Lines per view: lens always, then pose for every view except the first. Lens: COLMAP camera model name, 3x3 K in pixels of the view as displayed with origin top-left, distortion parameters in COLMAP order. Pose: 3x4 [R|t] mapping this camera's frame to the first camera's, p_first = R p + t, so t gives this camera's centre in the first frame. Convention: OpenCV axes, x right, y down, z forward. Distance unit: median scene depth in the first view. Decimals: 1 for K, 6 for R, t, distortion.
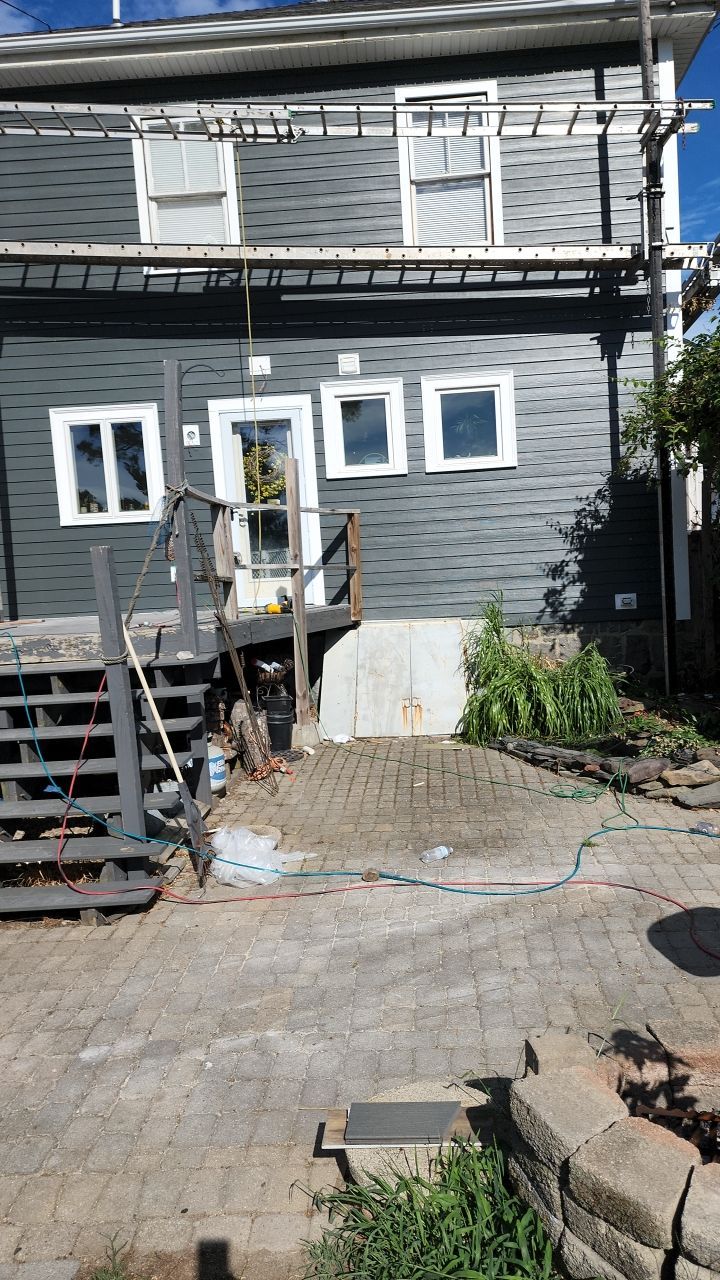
lens RADIAL K [[871.4, 0, 399.3], [0, 871.4, 664.6], [0, 0, 1]] dist [0.070793, -0.055496]
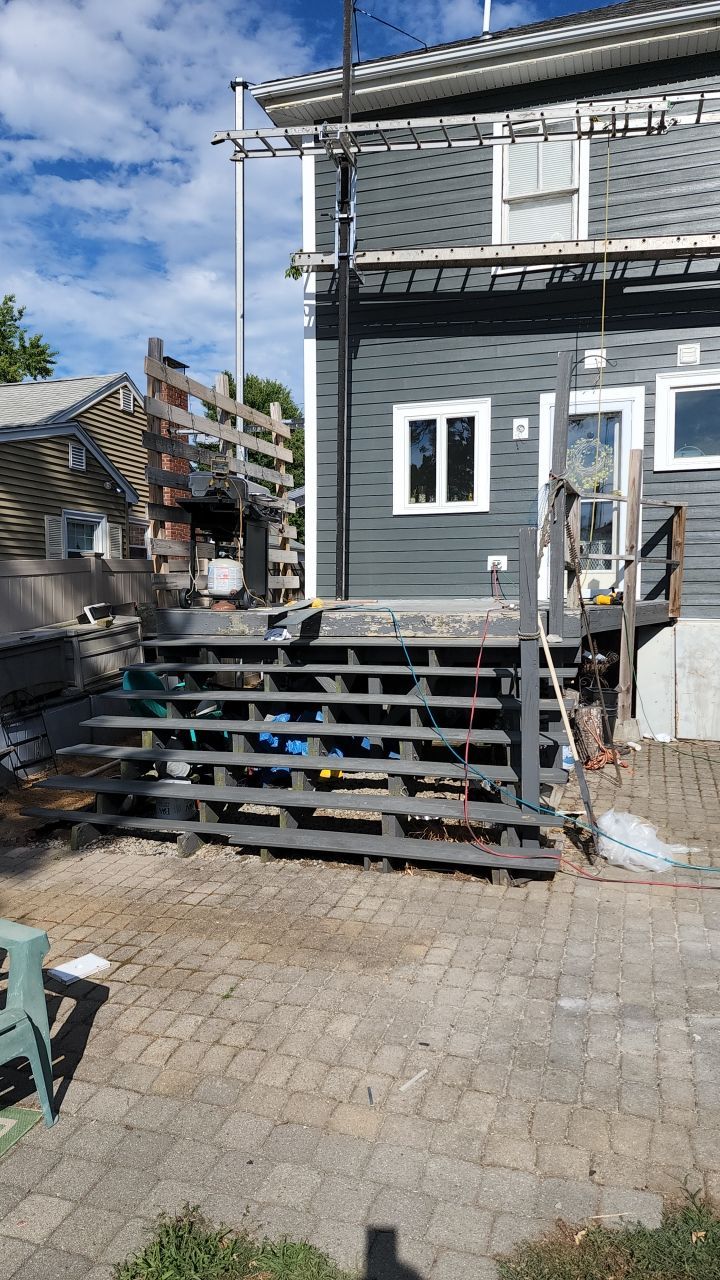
lens RADIAL K [[871.4, 0, 368.4], [0, 871.4, 651.5], [0, 0, 1]] dist [0.070793, -0.055496]
pose [[0.961283, 0.071493, -0.266129, -0.120682], [-0.074740, 0.997201, -0.002082, 0.015201], [0.265235, 0.021892, 0.963935, -0.031052]]
